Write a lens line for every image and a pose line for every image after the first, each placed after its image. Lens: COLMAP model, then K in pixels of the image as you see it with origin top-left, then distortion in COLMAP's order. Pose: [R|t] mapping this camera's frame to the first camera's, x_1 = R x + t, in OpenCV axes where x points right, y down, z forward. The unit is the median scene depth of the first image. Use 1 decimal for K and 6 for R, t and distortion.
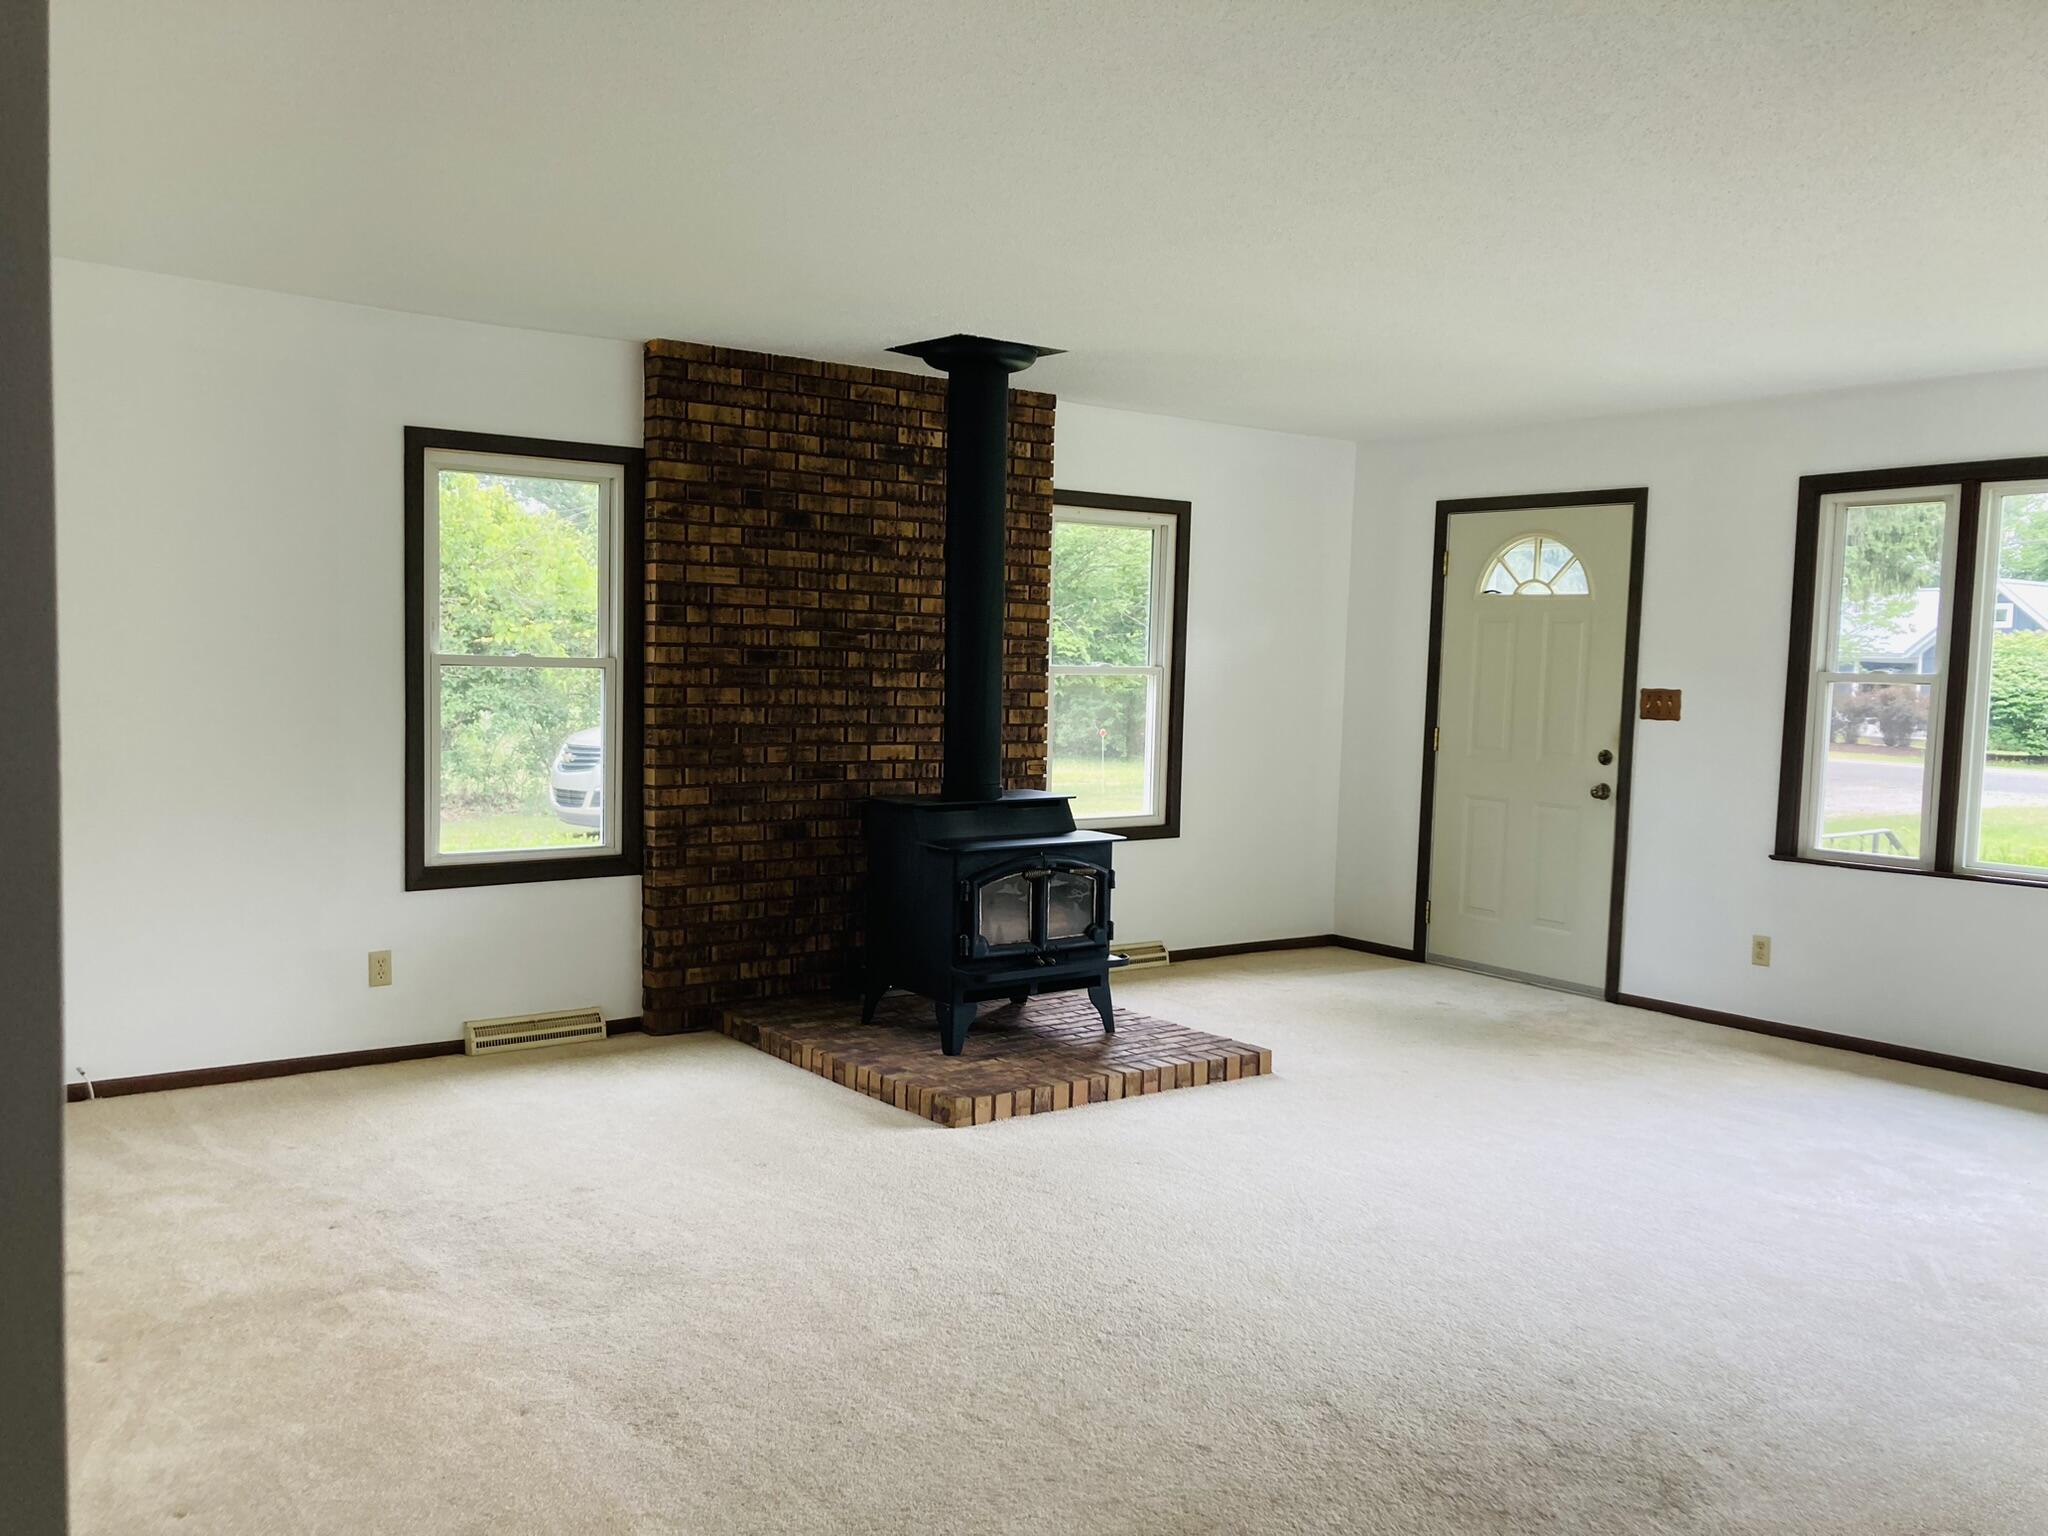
lens RADIAL K [[1671.0, 0, 1038.8], [0, 1671.0, 775.9], [0, 0, 1]] dist [0.080805, -0.065398]
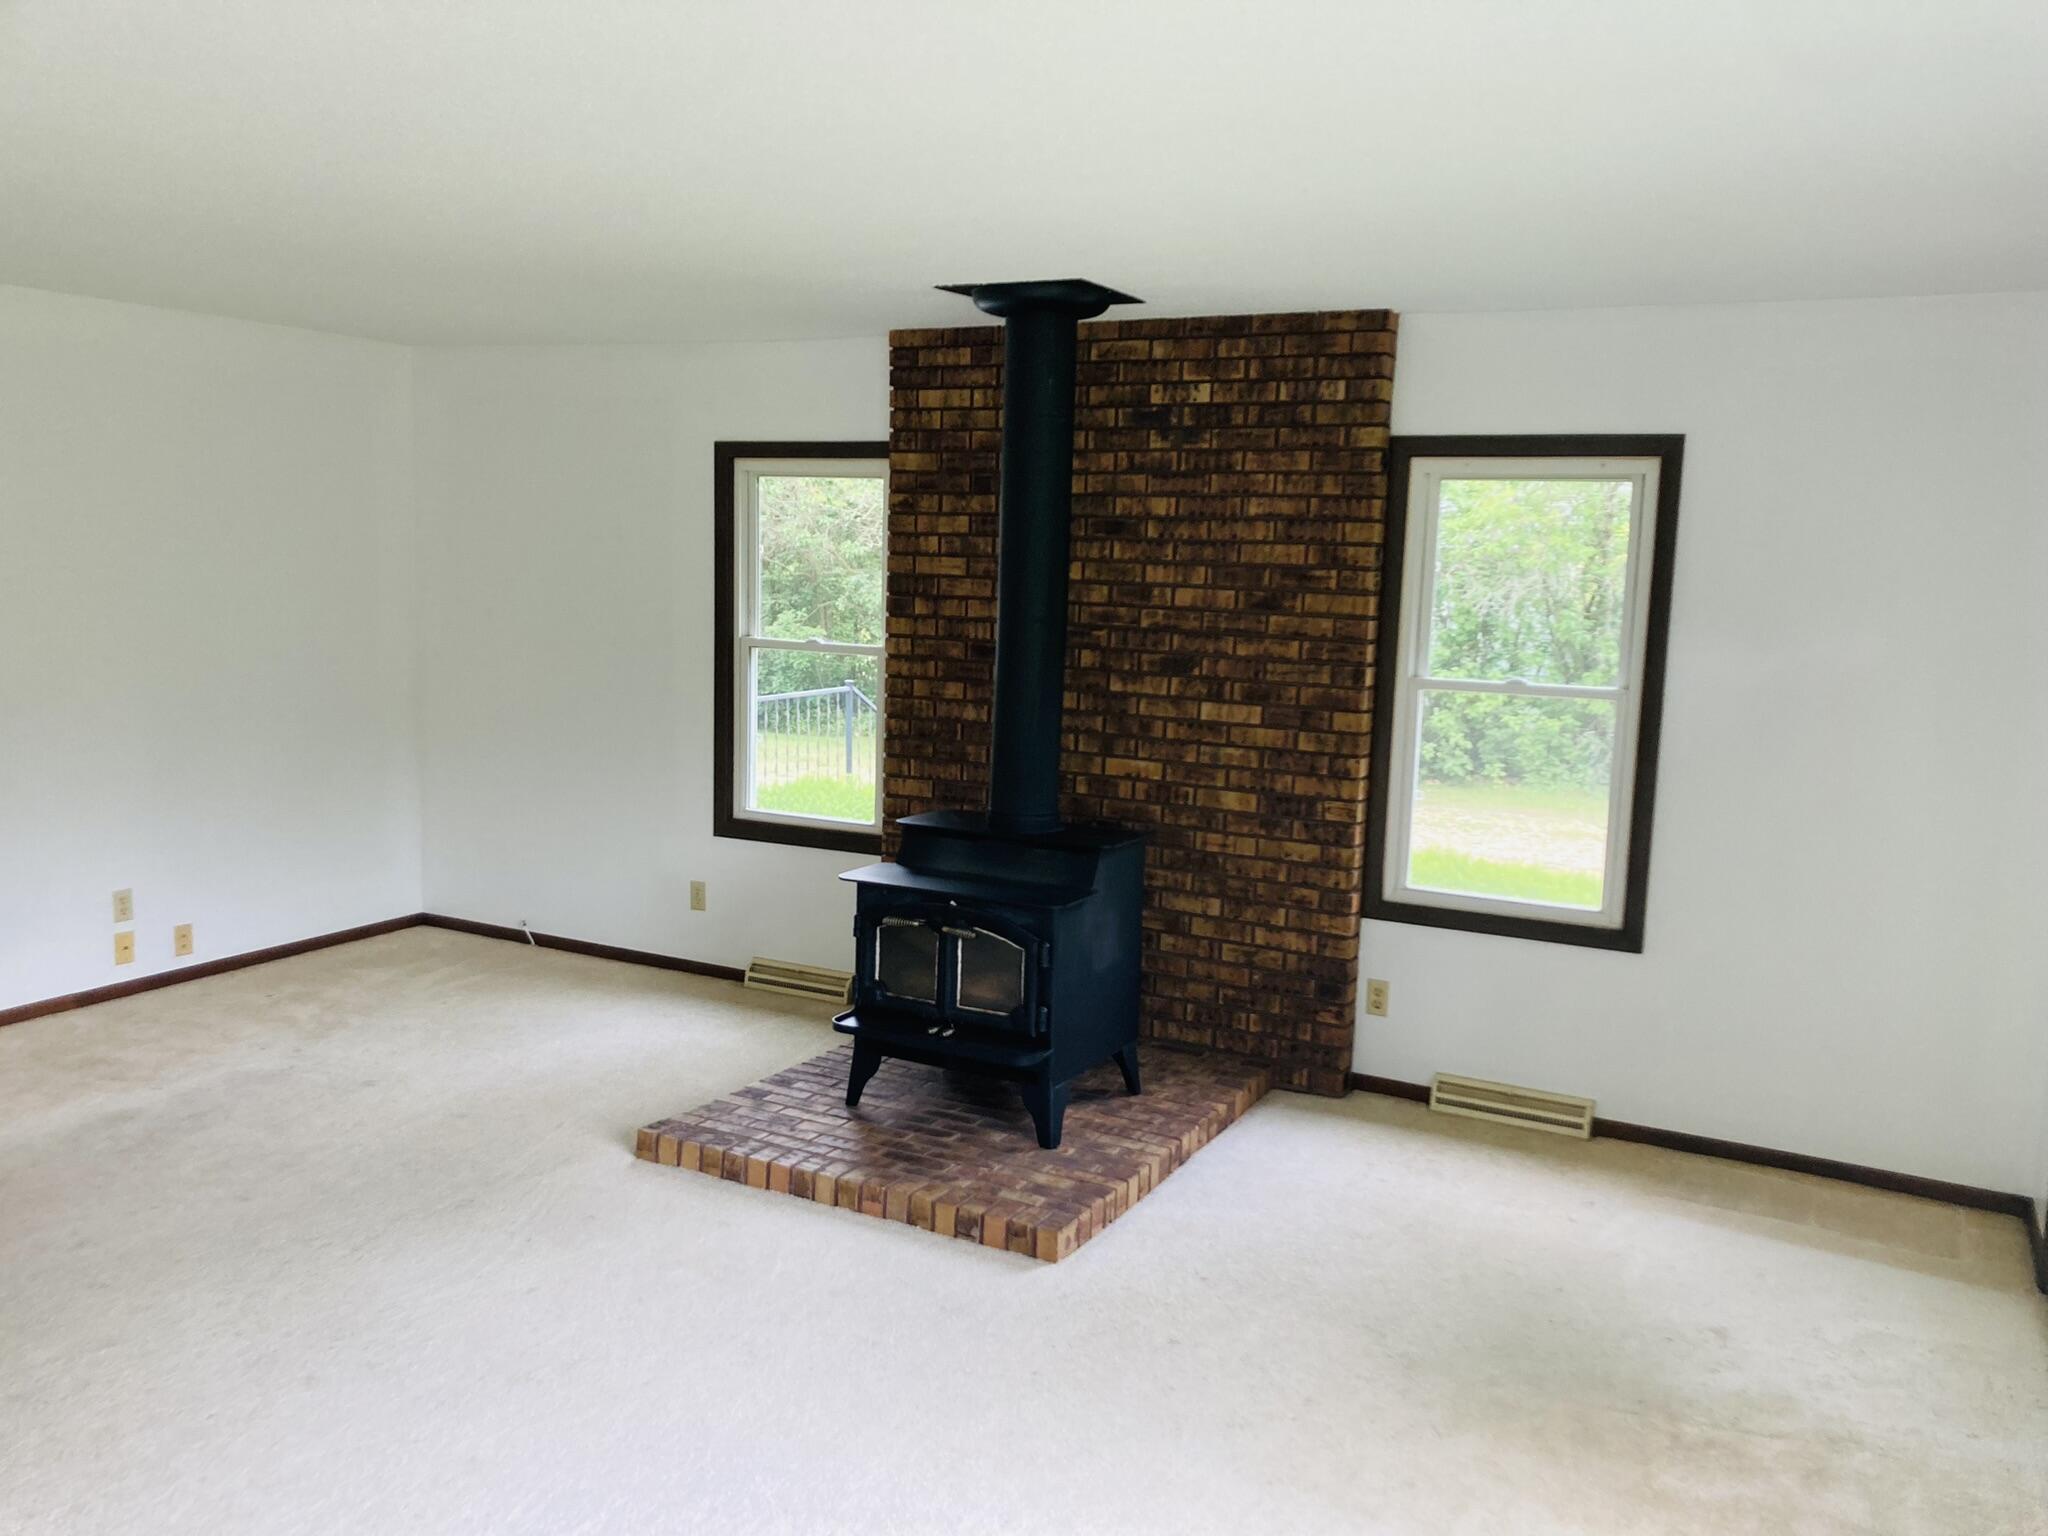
lens RADIAL K [[1671.0, 0, 1034.4], [0, 1671.0, 777.4], [0, 0, 1]] dist [0.080805, -0.065398]
pose [[0.426301, 0.114592, -0.897294, 0.700643], [-0.083488, 0.992694, 0.087111, -0.085067], [0.900721, 0.037778, 0.432753, 0.619636]]
